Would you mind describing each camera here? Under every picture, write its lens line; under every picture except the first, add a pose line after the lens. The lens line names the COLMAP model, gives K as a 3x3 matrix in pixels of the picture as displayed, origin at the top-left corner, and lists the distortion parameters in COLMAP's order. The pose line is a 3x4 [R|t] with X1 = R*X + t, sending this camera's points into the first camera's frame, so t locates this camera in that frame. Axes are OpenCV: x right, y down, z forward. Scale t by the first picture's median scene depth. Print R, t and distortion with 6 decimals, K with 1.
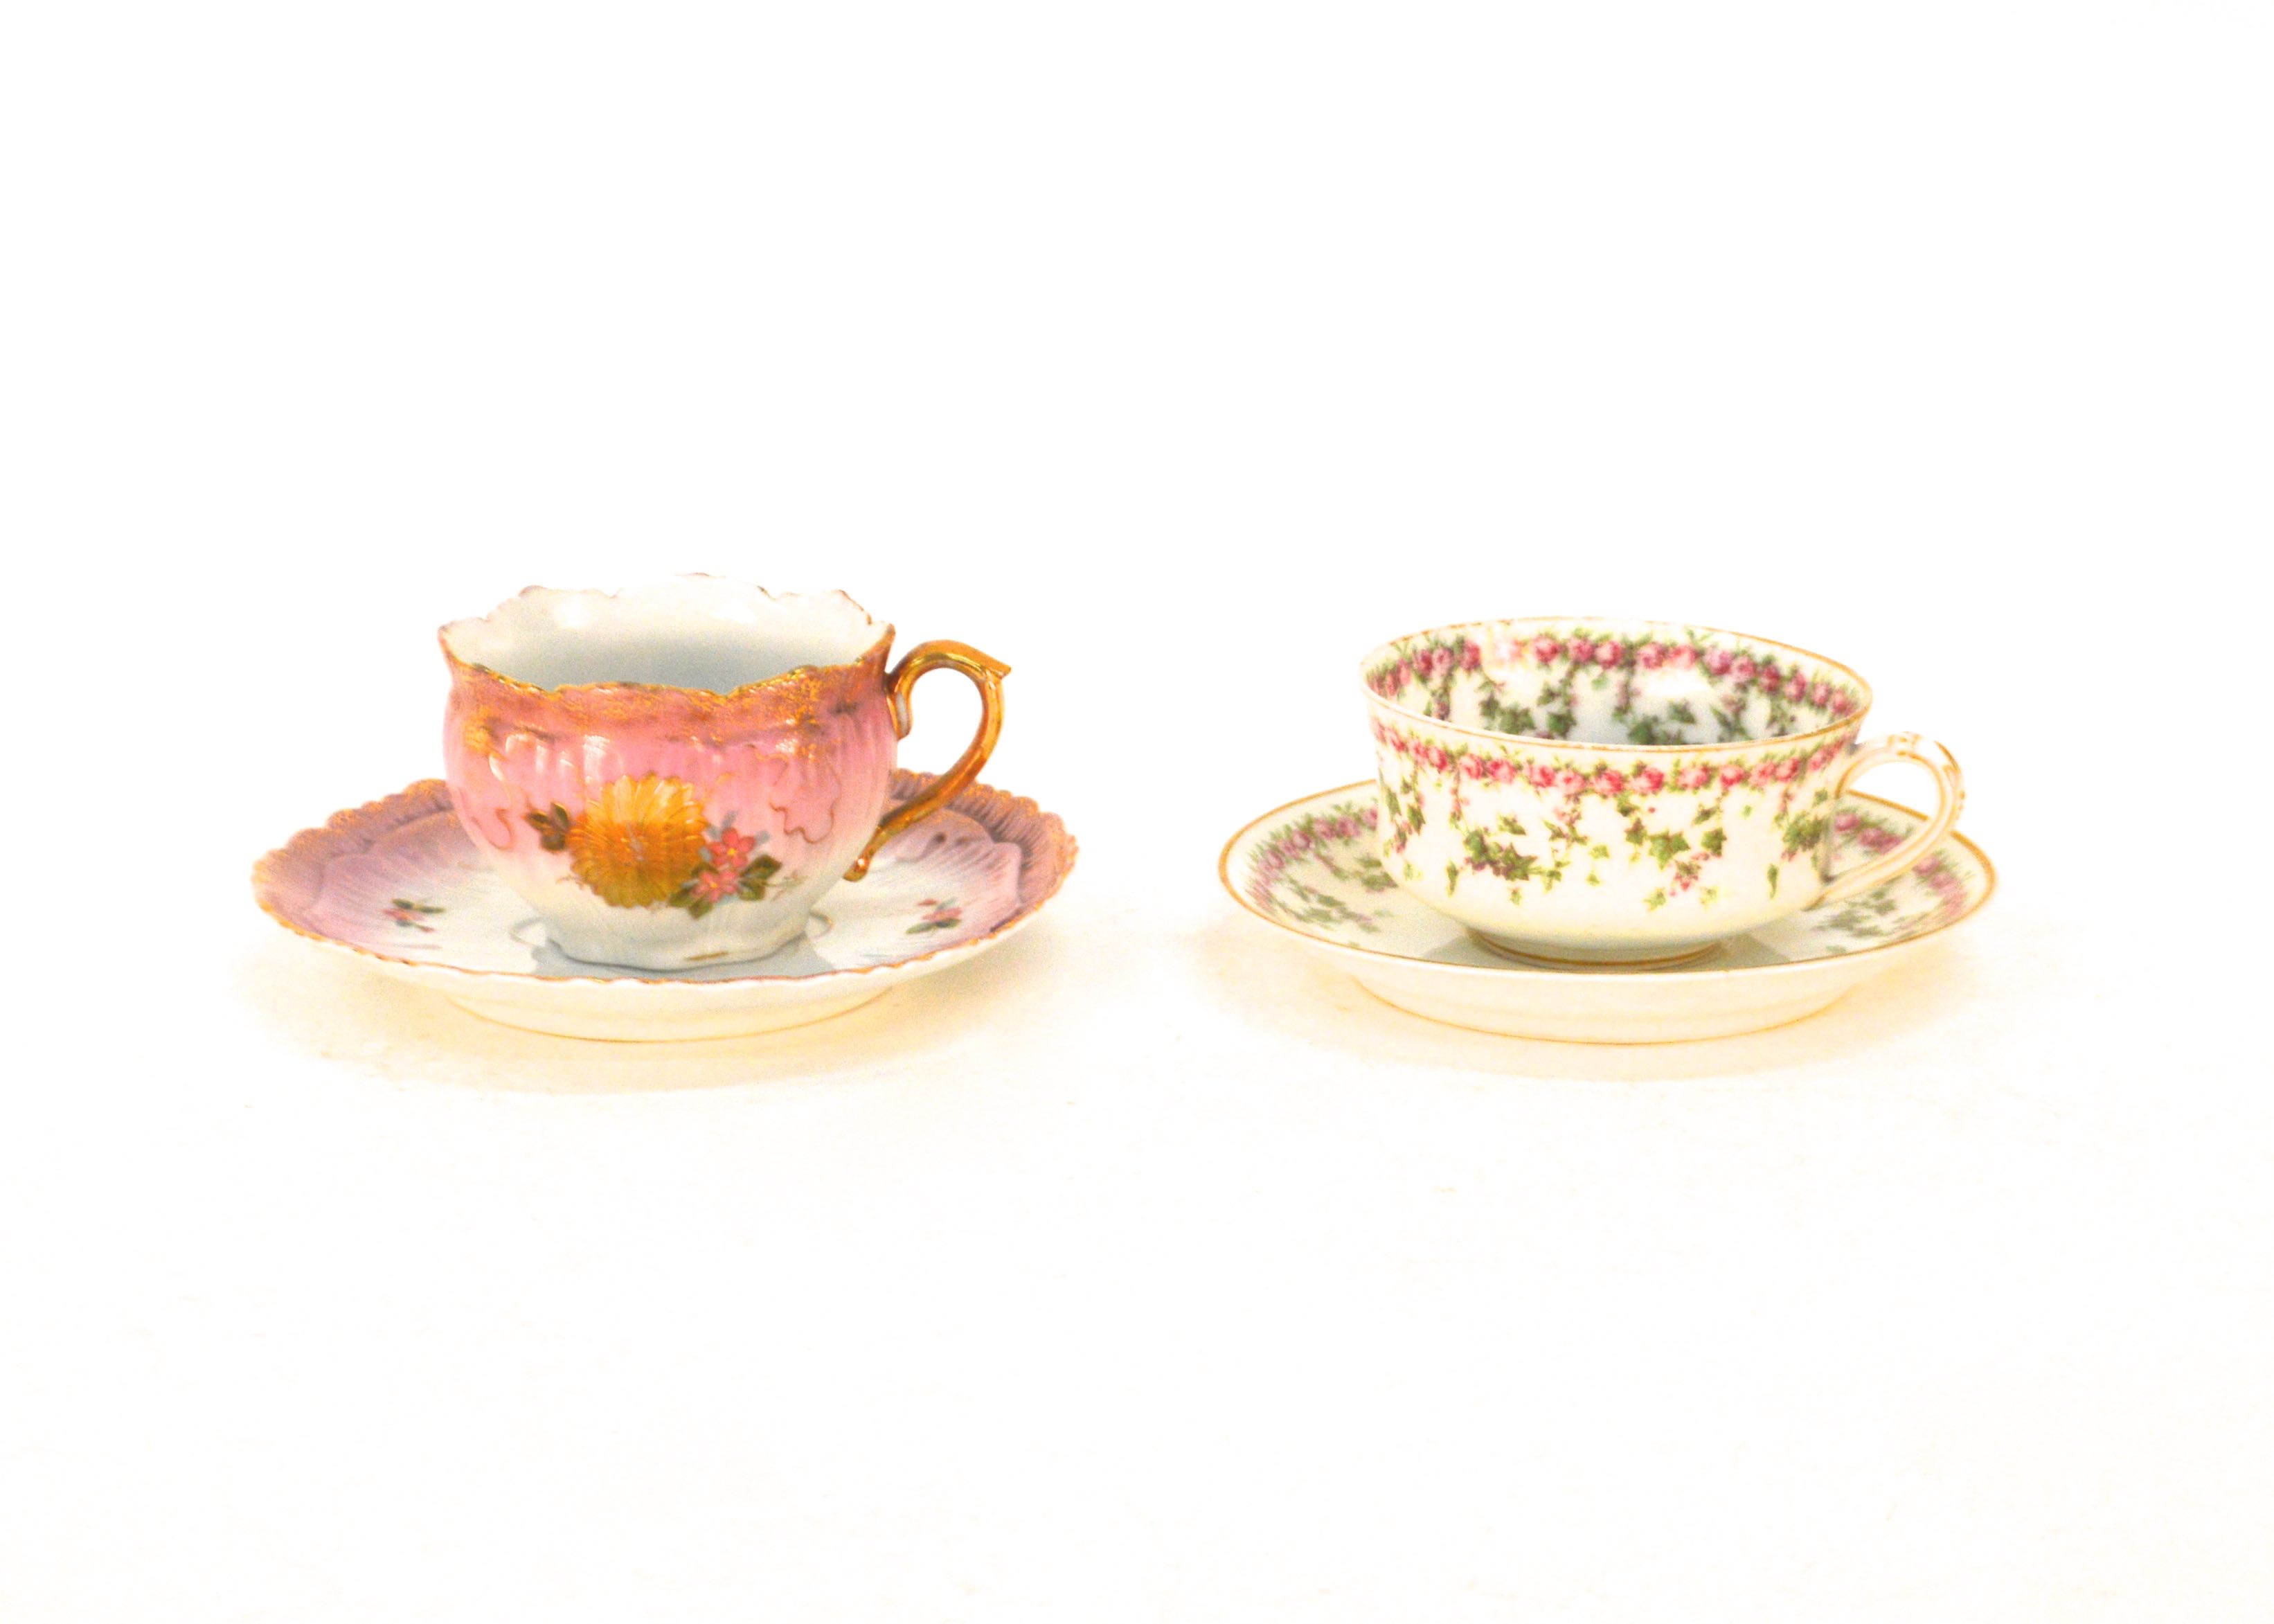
lens RADIAL K [[3798.5, 0, 1137.0], [0, 3798.5, 812.0], [0, 0, 1]] dist [-0.005071, 0.034390]
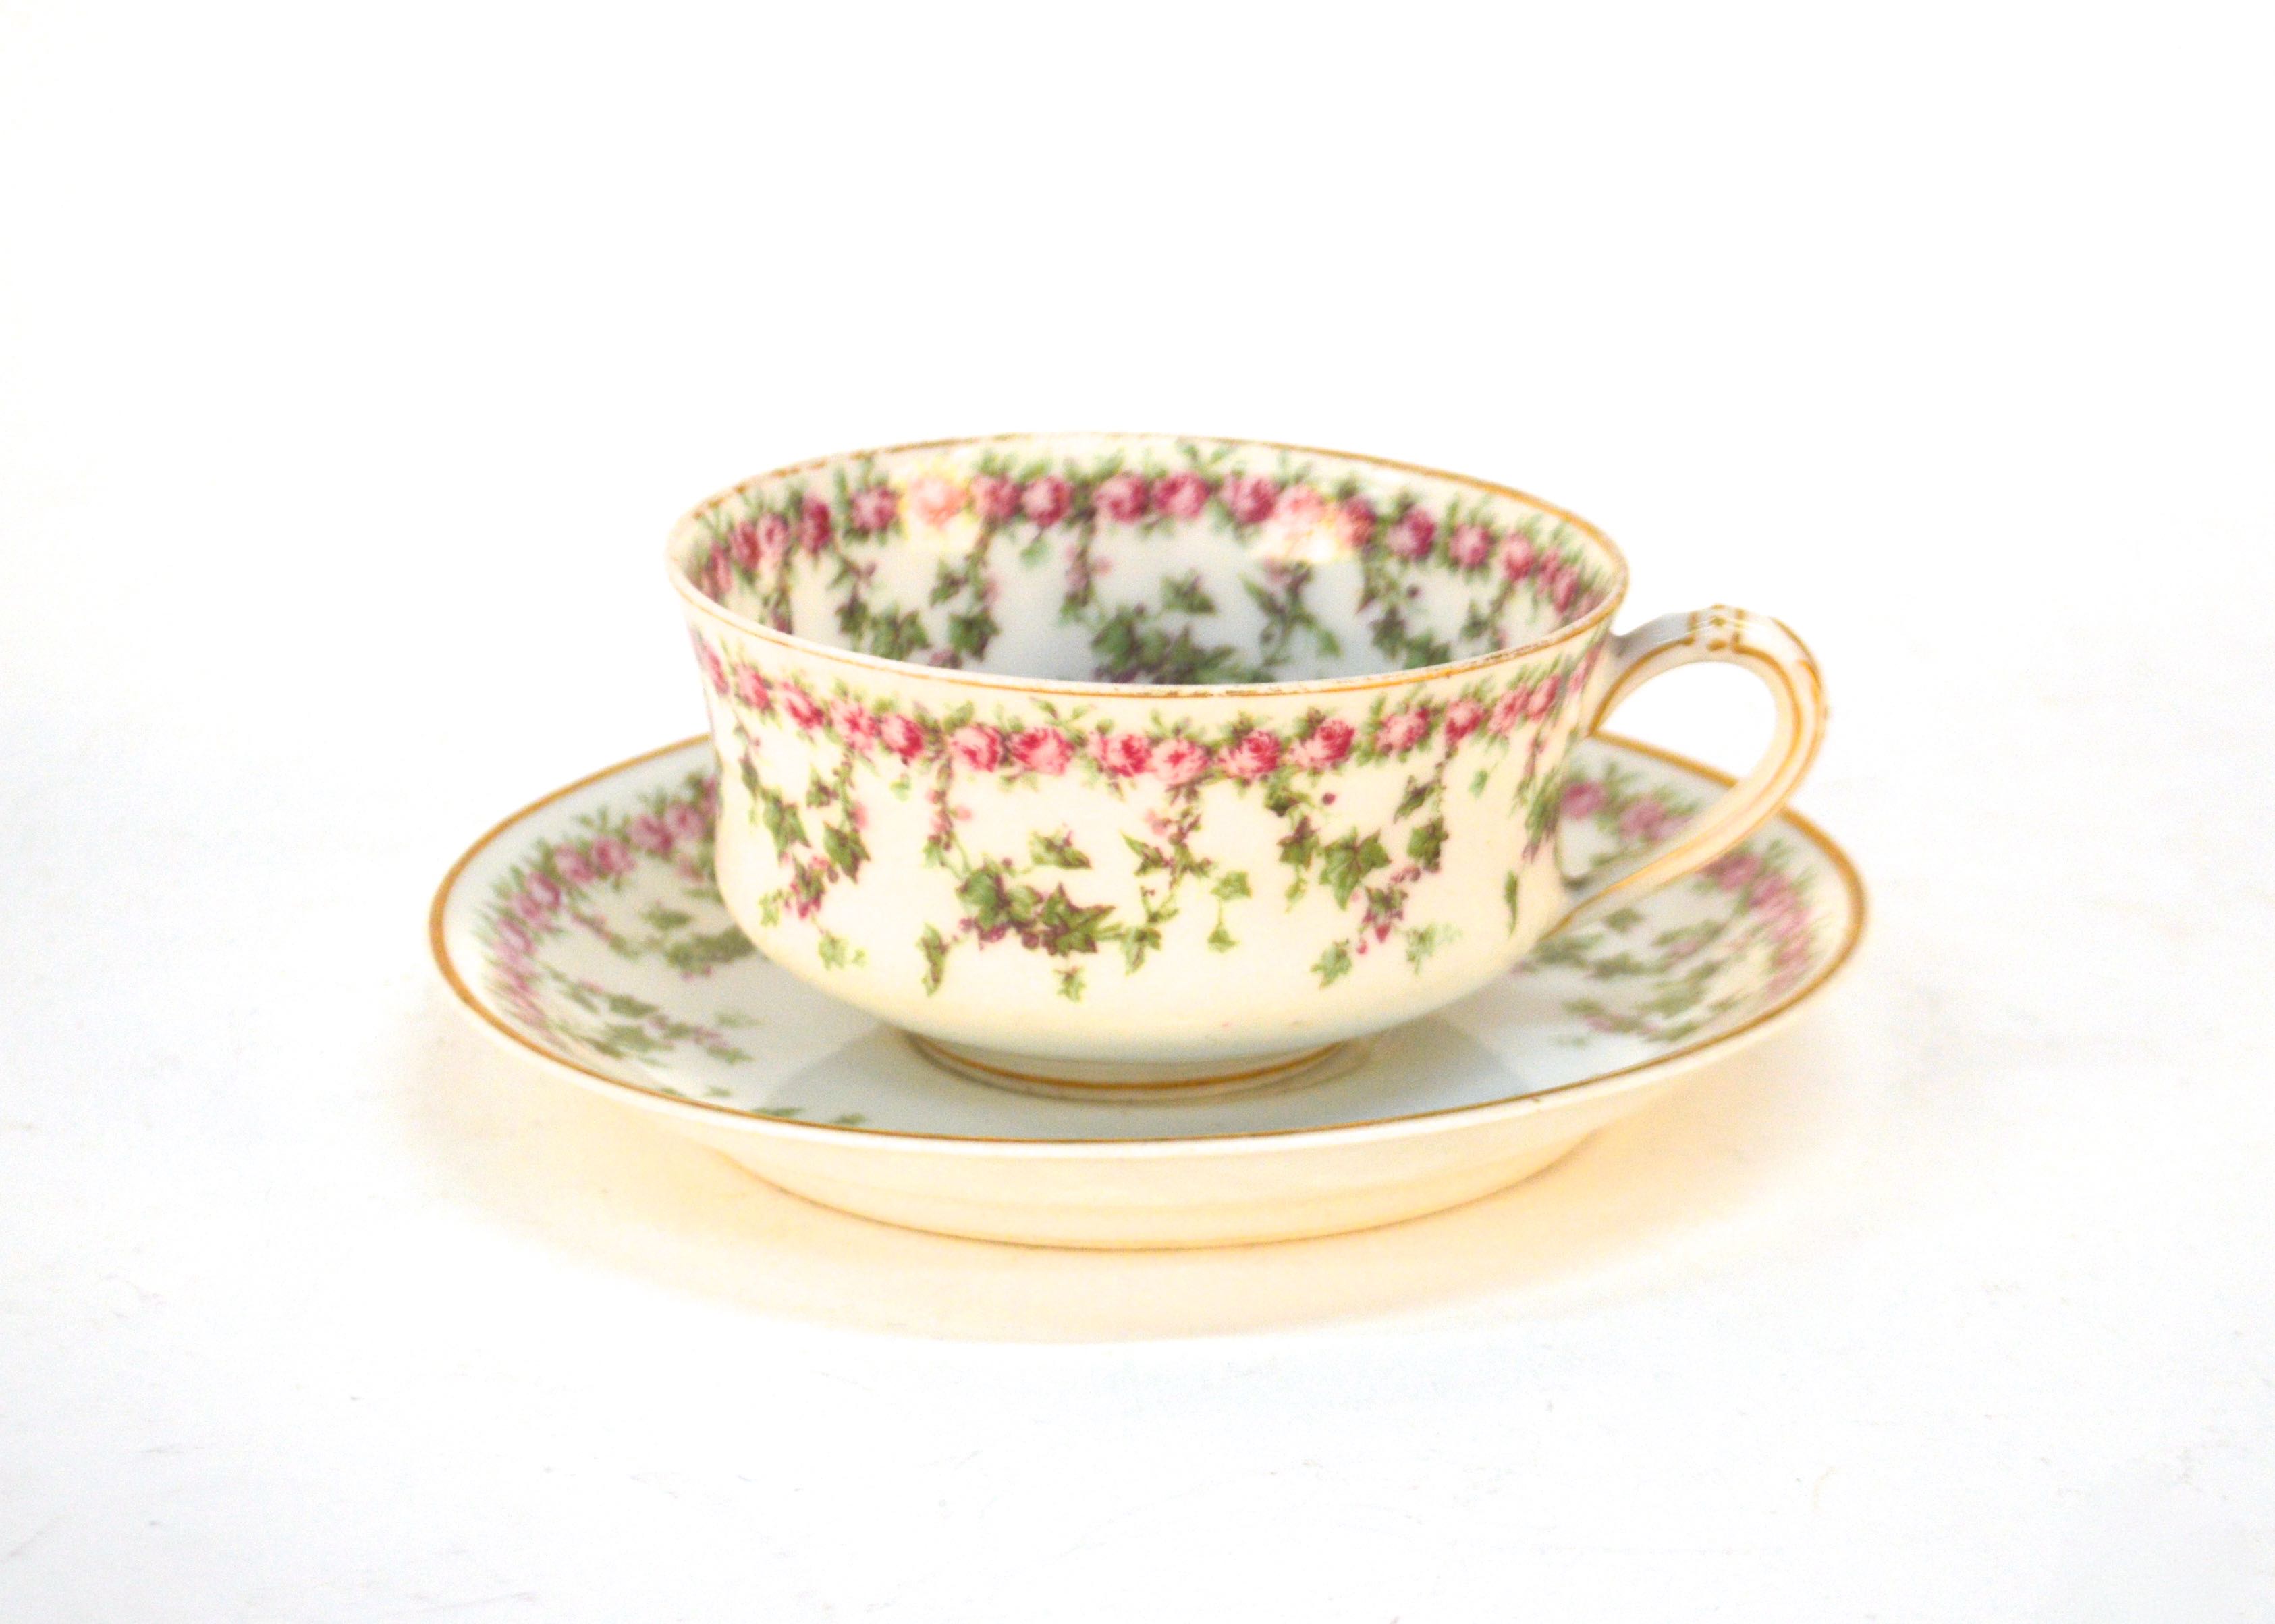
lens RADIAL K [[4890.2, 0, 1137.5], [0, 4890.2, 812.0], [0, 0, 1]] dist [-0.005594, -0.036375]
pose [[0.956142, -0.097585, 0.276170, -0.069752], [0.089082, 0.995087, 0.043199, -0.027552], [-0.279029, -0.016702, 0.960137, 0.325703]]
